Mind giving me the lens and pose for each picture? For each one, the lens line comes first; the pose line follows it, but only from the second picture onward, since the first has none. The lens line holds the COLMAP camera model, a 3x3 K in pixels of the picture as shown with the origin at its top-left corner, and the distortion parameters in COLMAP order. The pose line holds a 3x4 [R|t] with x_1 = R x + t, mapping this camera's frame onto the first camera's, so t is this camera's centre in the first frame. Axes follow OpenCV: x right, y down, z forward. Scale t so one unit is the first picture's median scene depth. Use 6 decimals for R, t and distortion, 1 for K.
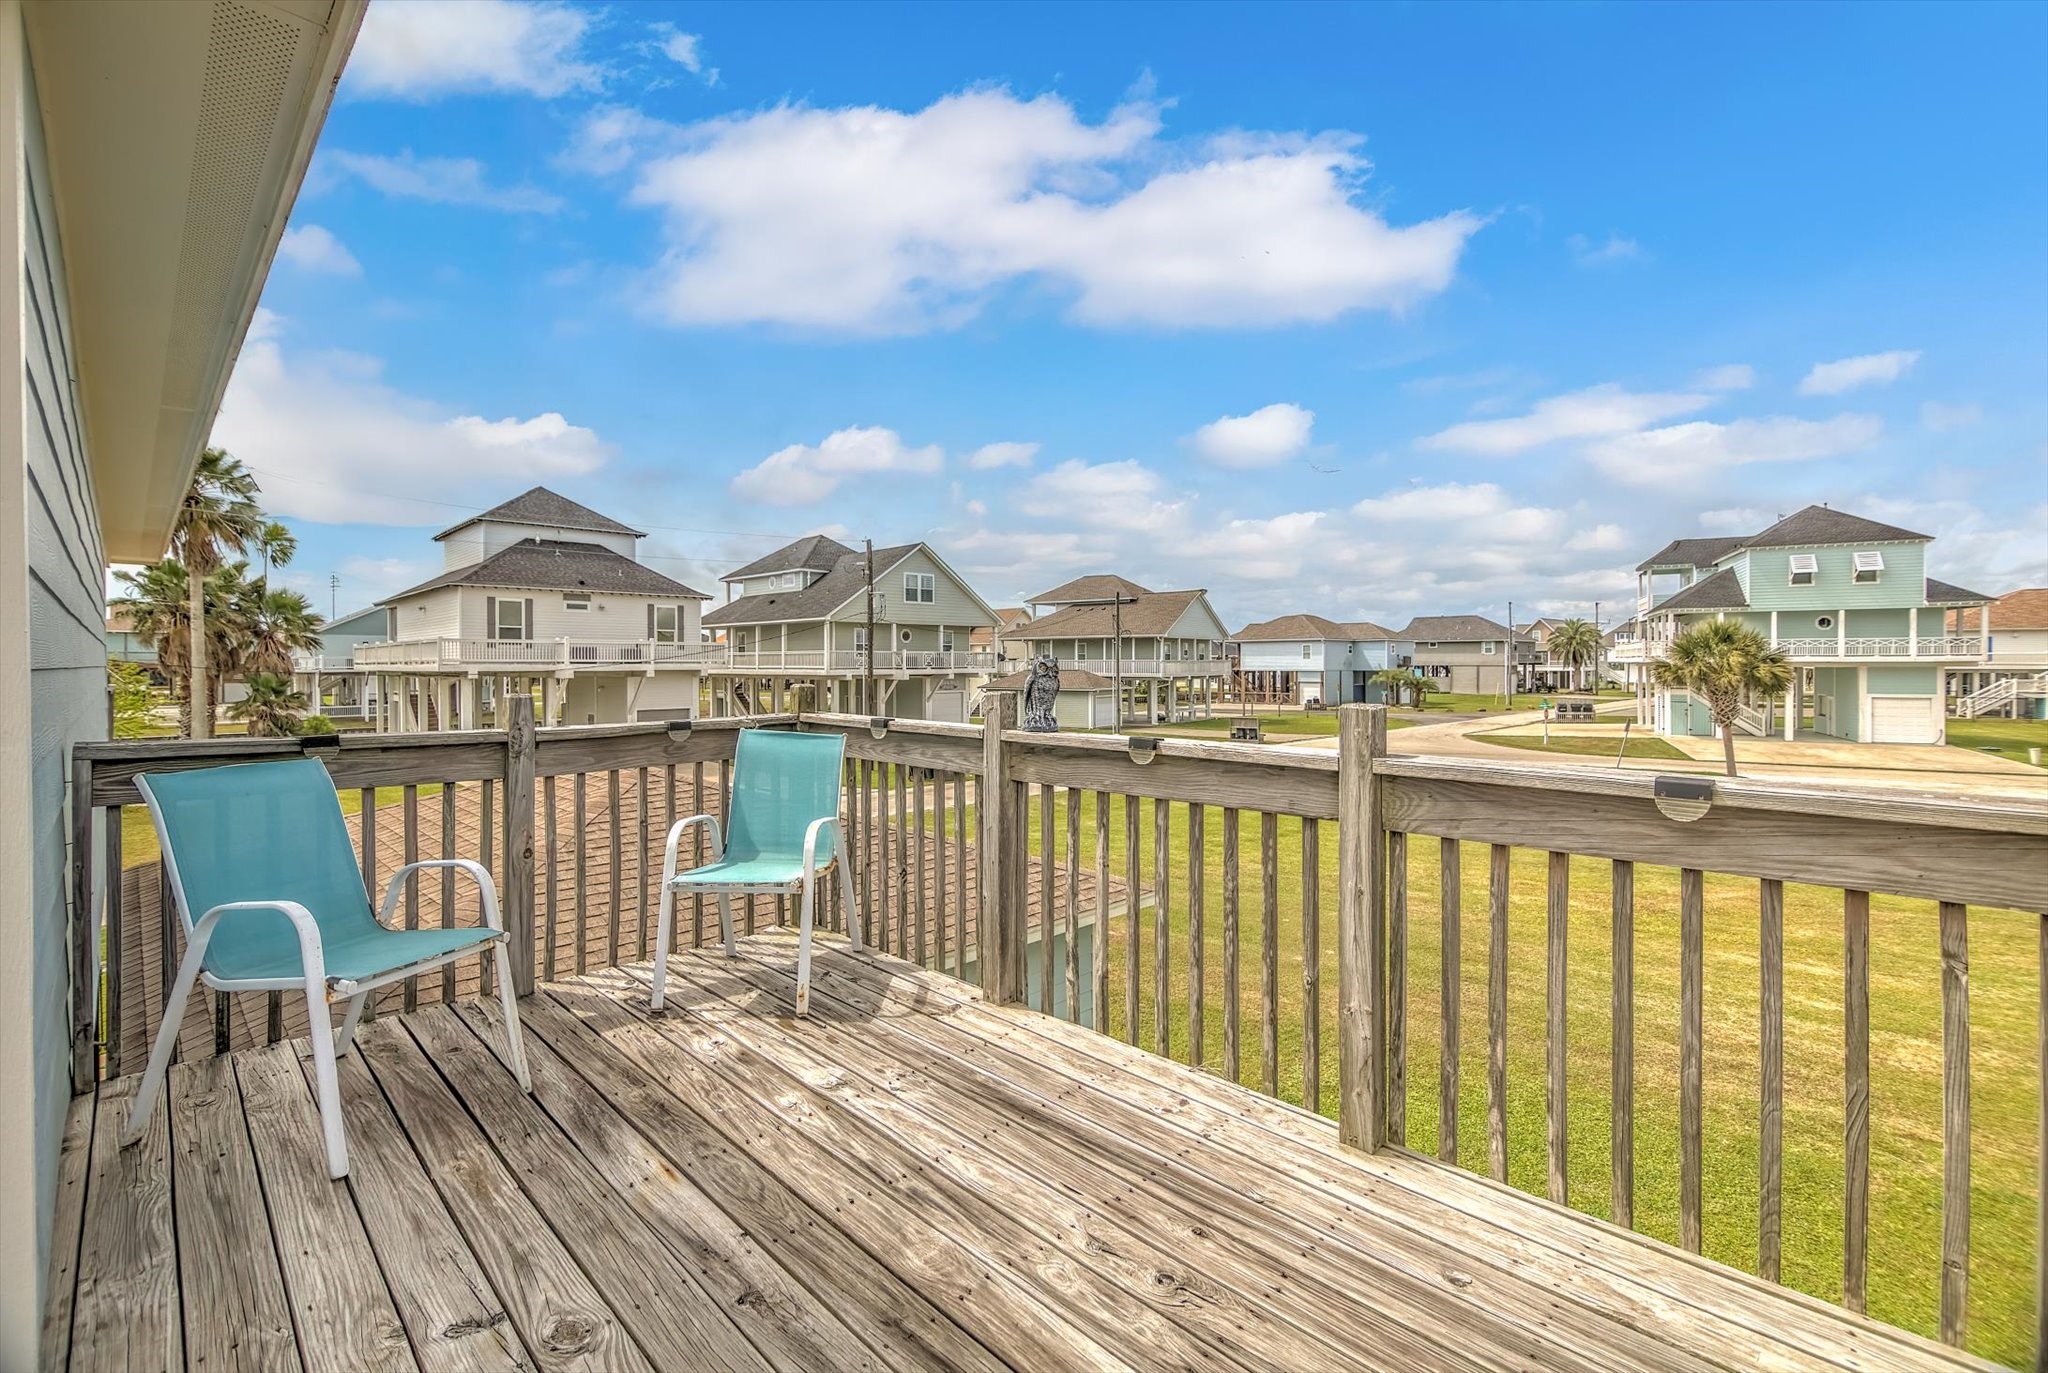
lens RADIAL K [[906.7, 0, 1030.7], [0, 906.7, 664.5], [0, 0, 1]] dist [0.001936, -0.000020]
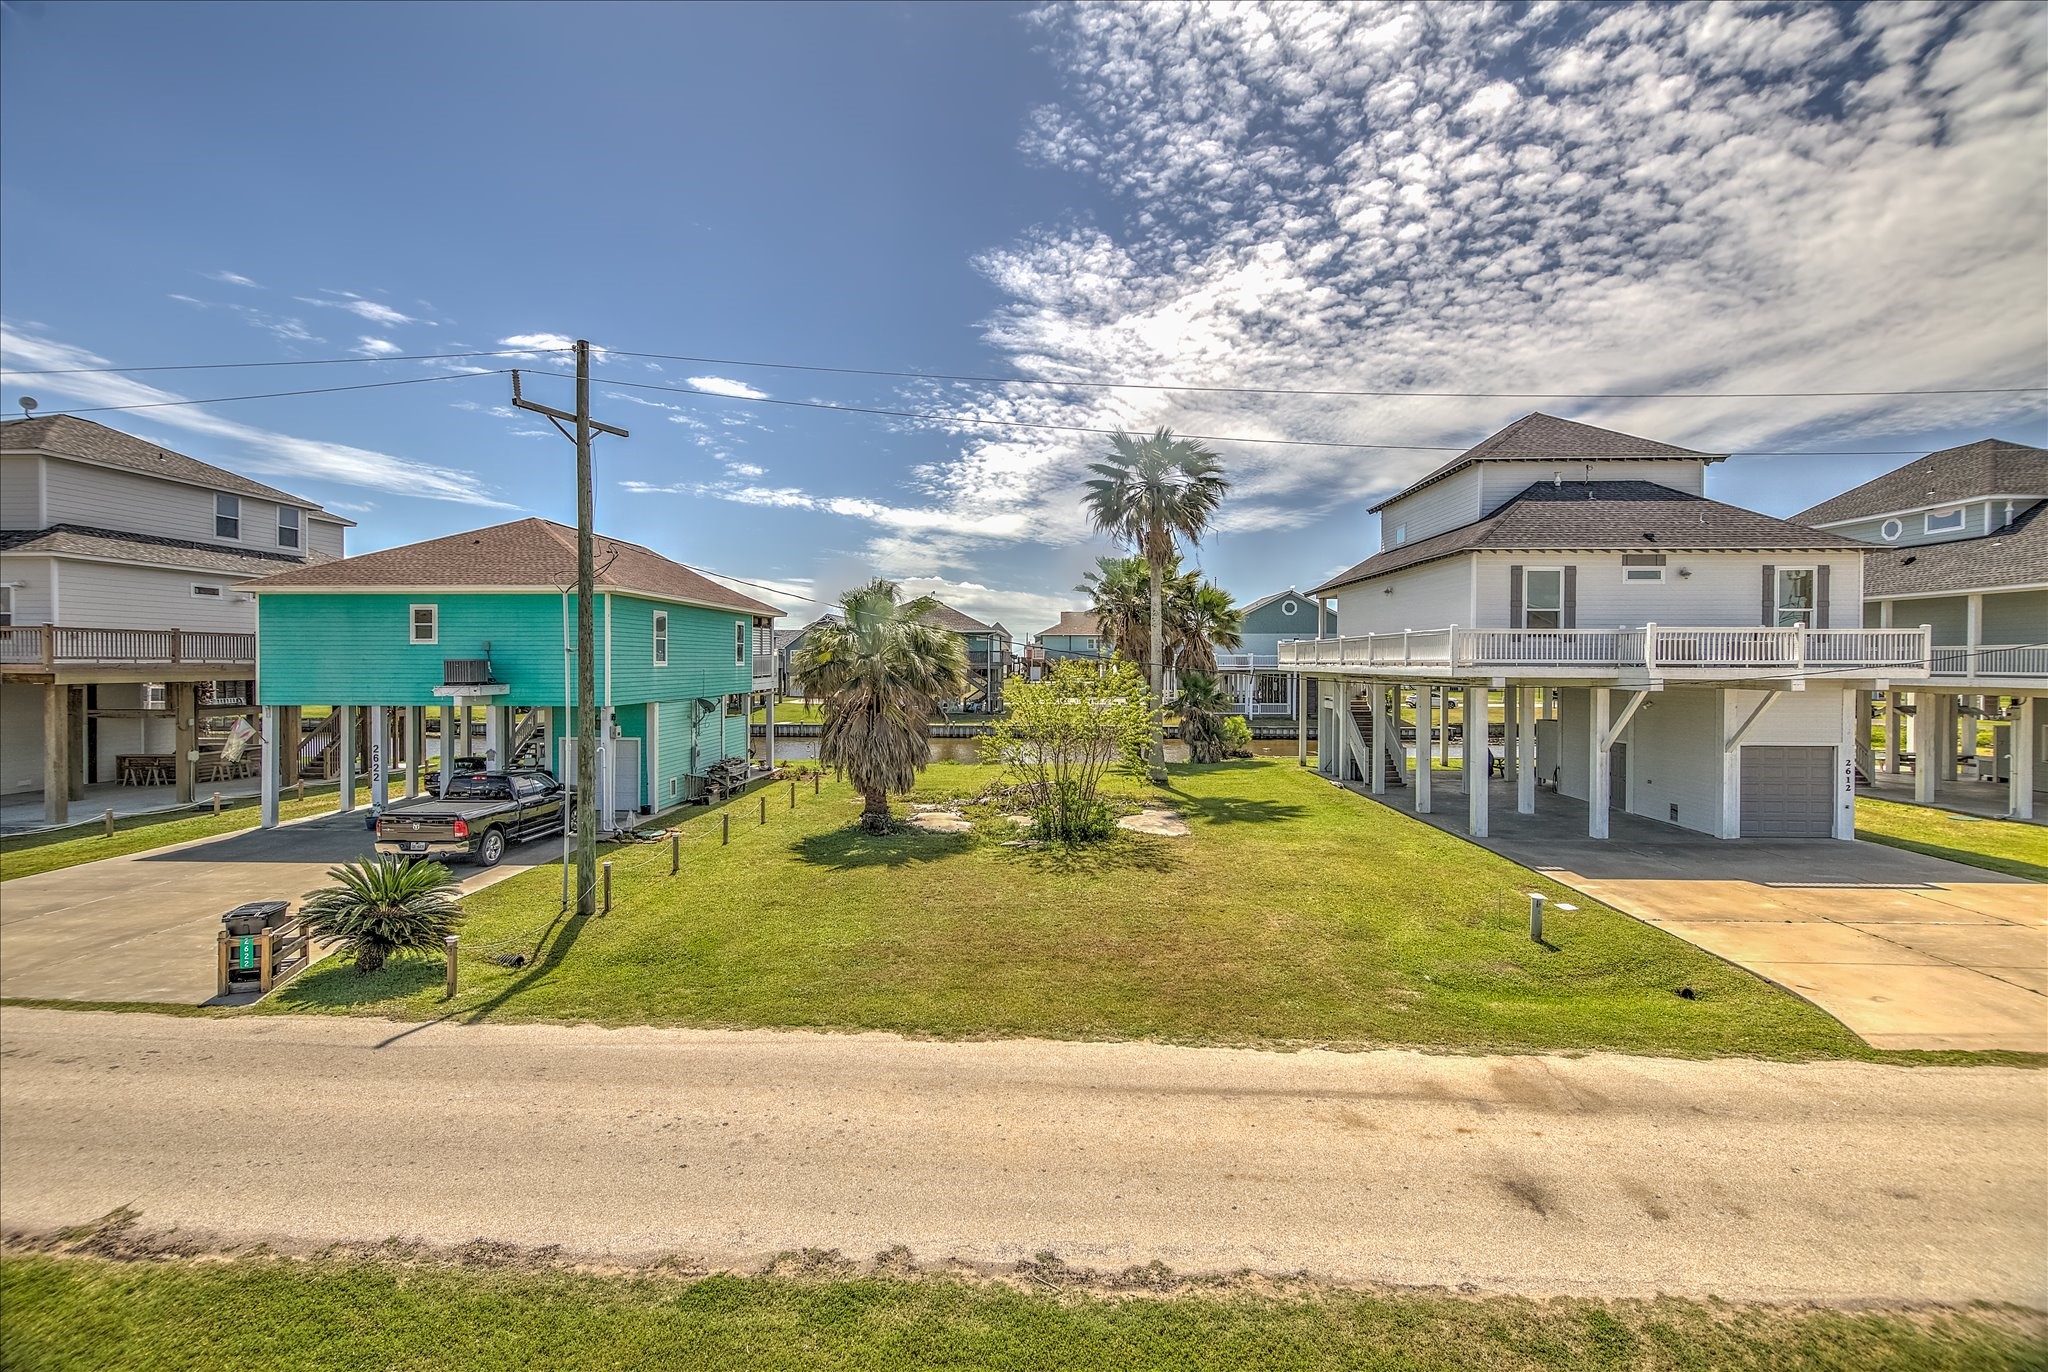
lens RADIAL K [[929.2, 0, 1023.1], [0, 929.2, 660.6], [0, 0, 1]] dist [0.000047, -0.000006]
pose [[0.678591, 0.004966, -0.734499, -0.305980], [-0.006931, 0.999976, 0.000358, -0.002329], [0.734483, 0.004848, 0.678609, 0.243757]]
